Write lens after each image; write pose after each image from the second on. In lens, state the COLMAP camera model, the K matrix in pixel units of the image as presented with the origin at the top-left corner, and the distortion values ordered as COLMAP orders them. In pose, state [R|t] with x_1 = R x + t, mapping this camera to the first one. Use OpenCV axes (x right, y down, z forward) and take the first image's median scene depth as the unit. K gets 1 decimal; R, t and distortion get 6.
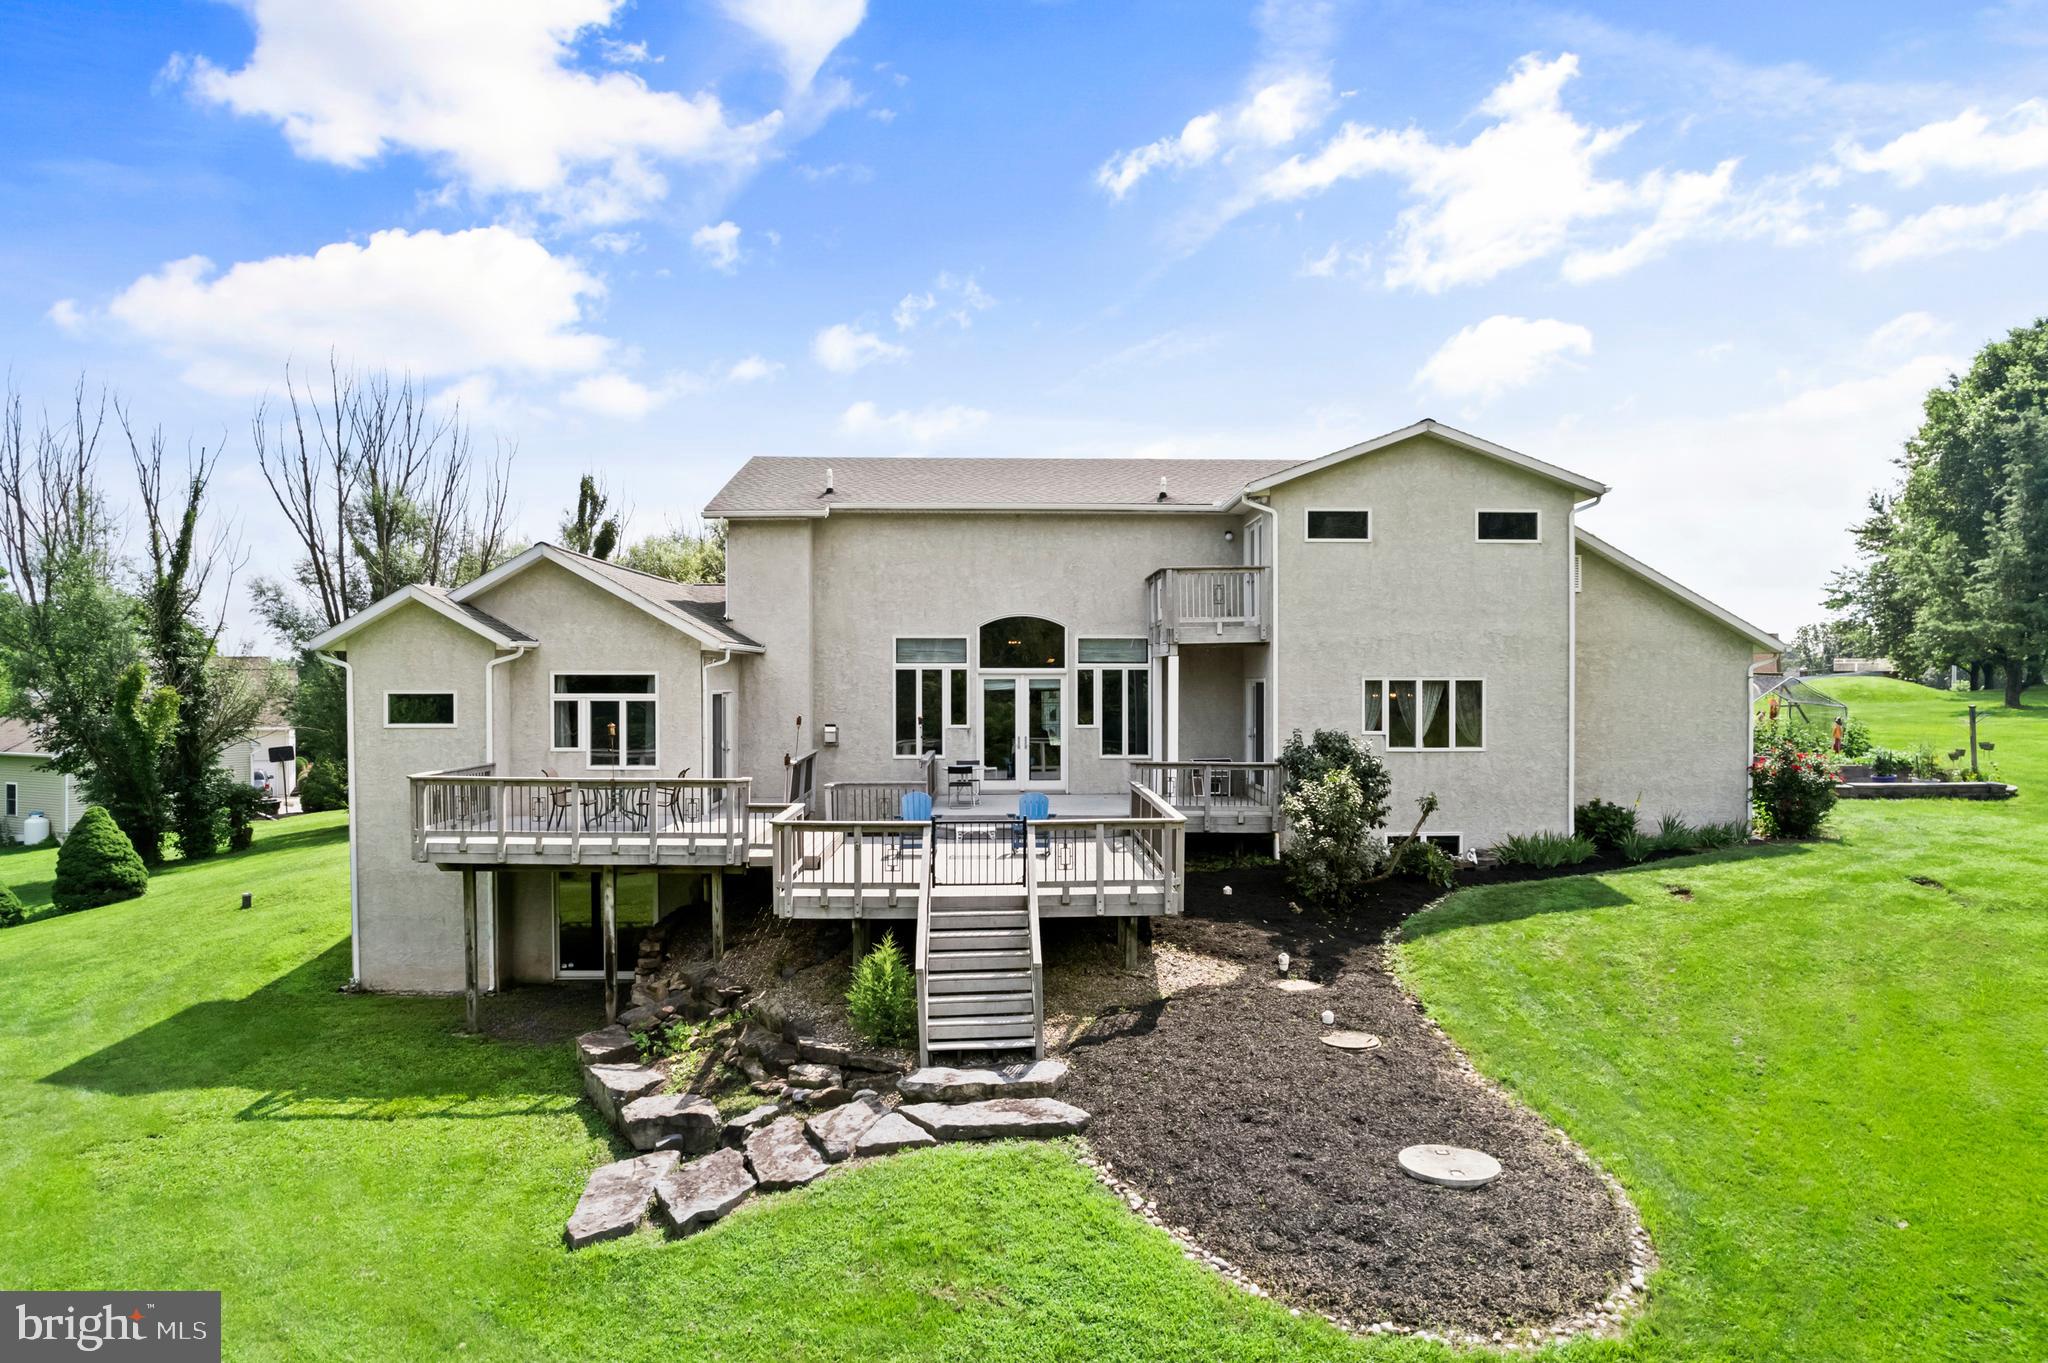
lens RADIAL K [[1314.0, 0, 1032.1], [0, 1314.0, 688.8], [0, 0, 1]] dist [-0.085805, 0.080036]
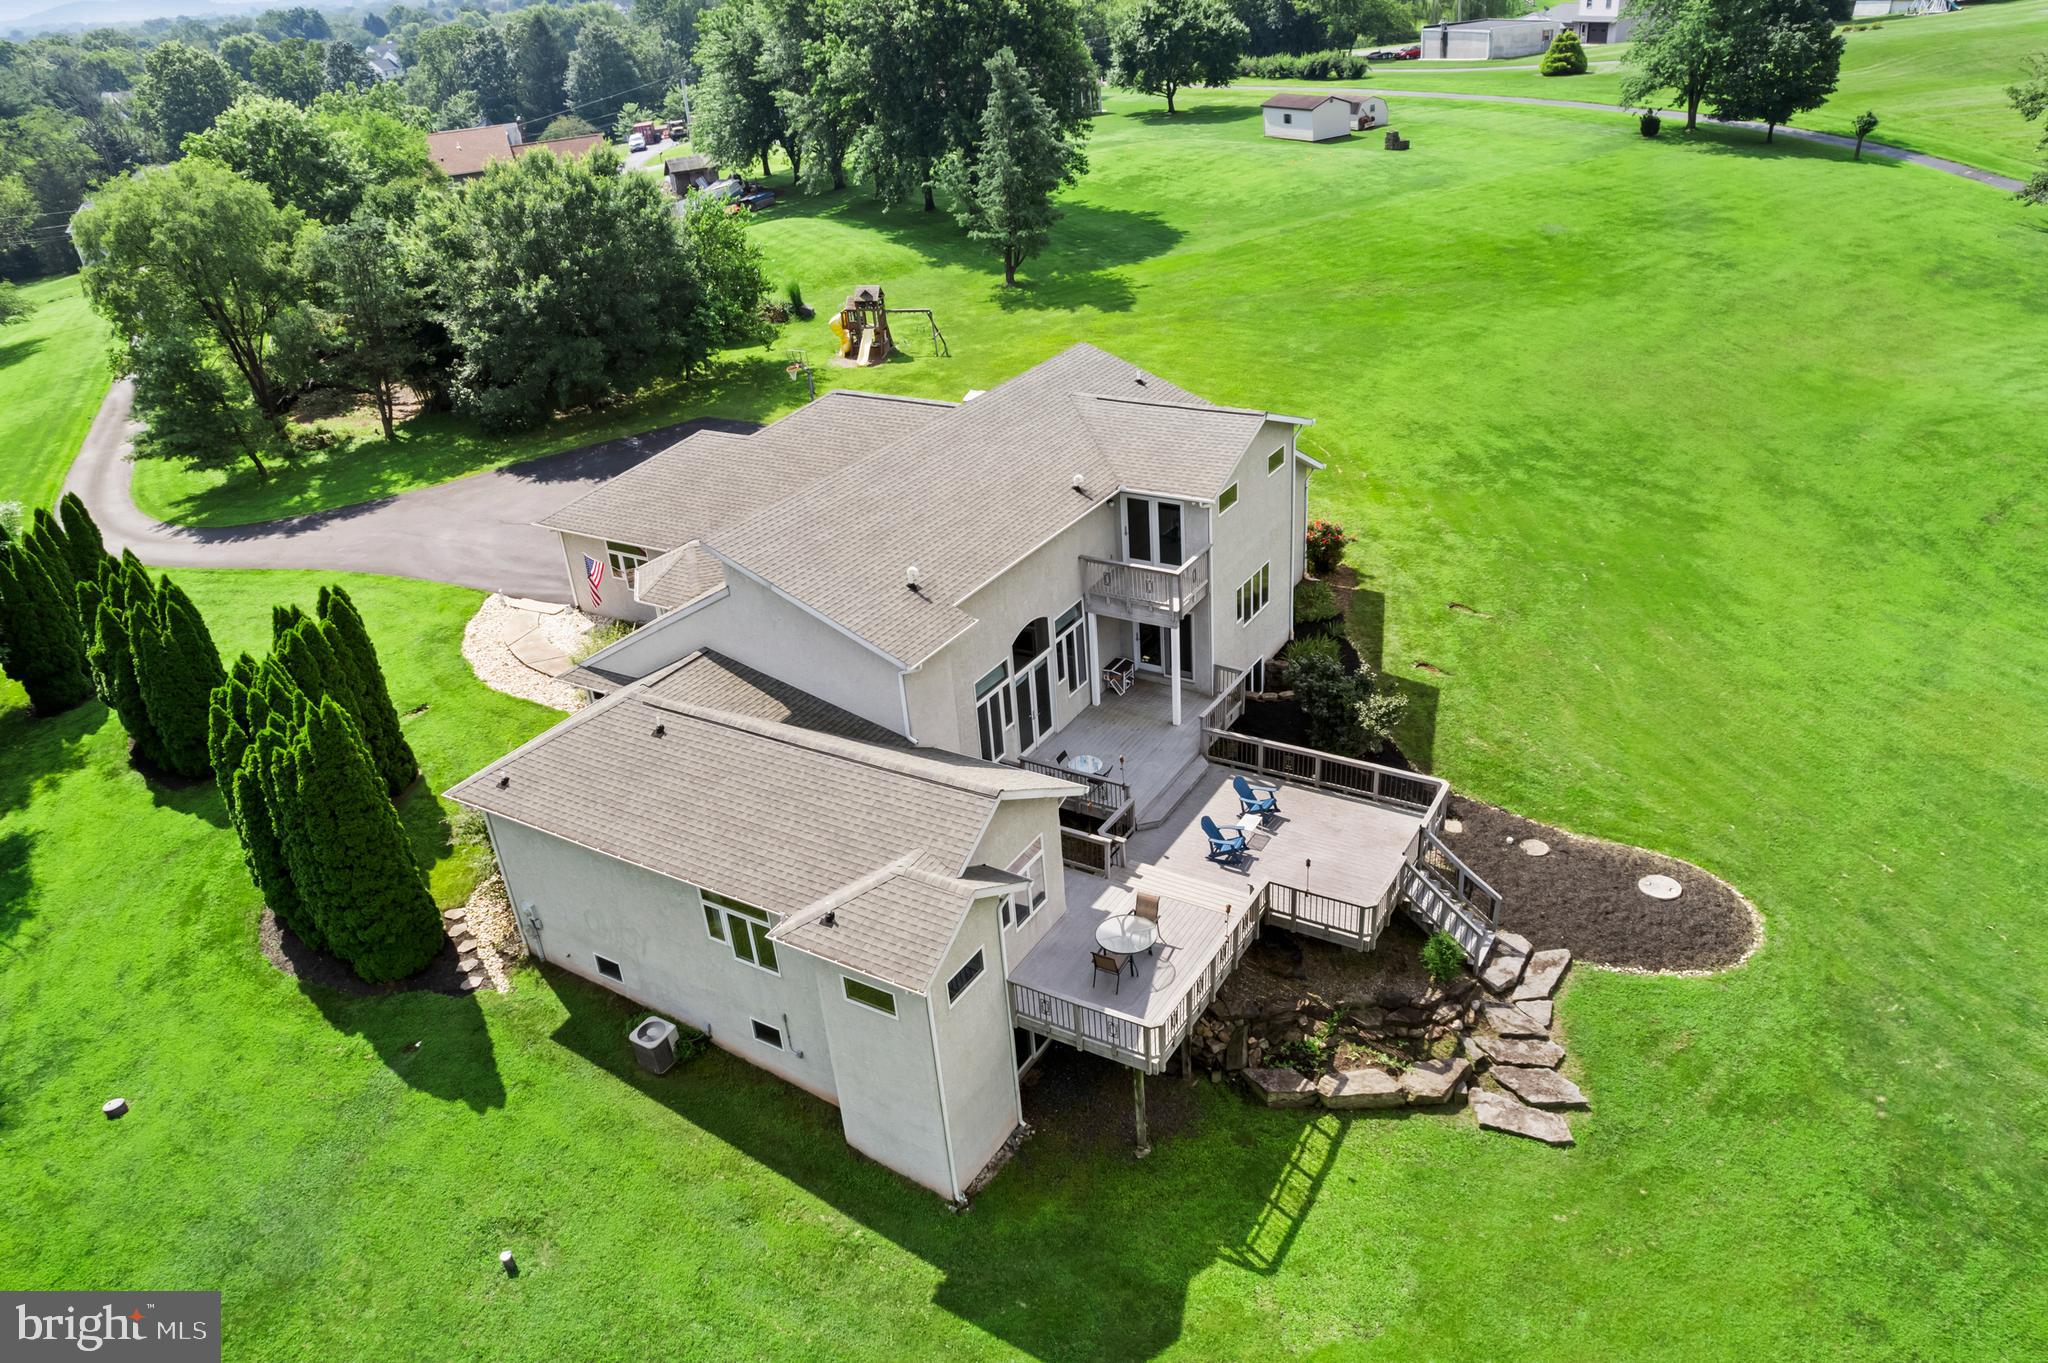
lens RADIAL K [[1314.0, 0, 1032.1], [0, 1314.0, 688.8], [0, 0, 1]] dist [-0.085805, 0.080036]
pose [[0.571244, -0.422331, 0.703787, -1.475219], [0.098253, 0.886481, 0.452214, -0.915741], [-0.814878, -0.189176, 0.547893, 0.524045]]
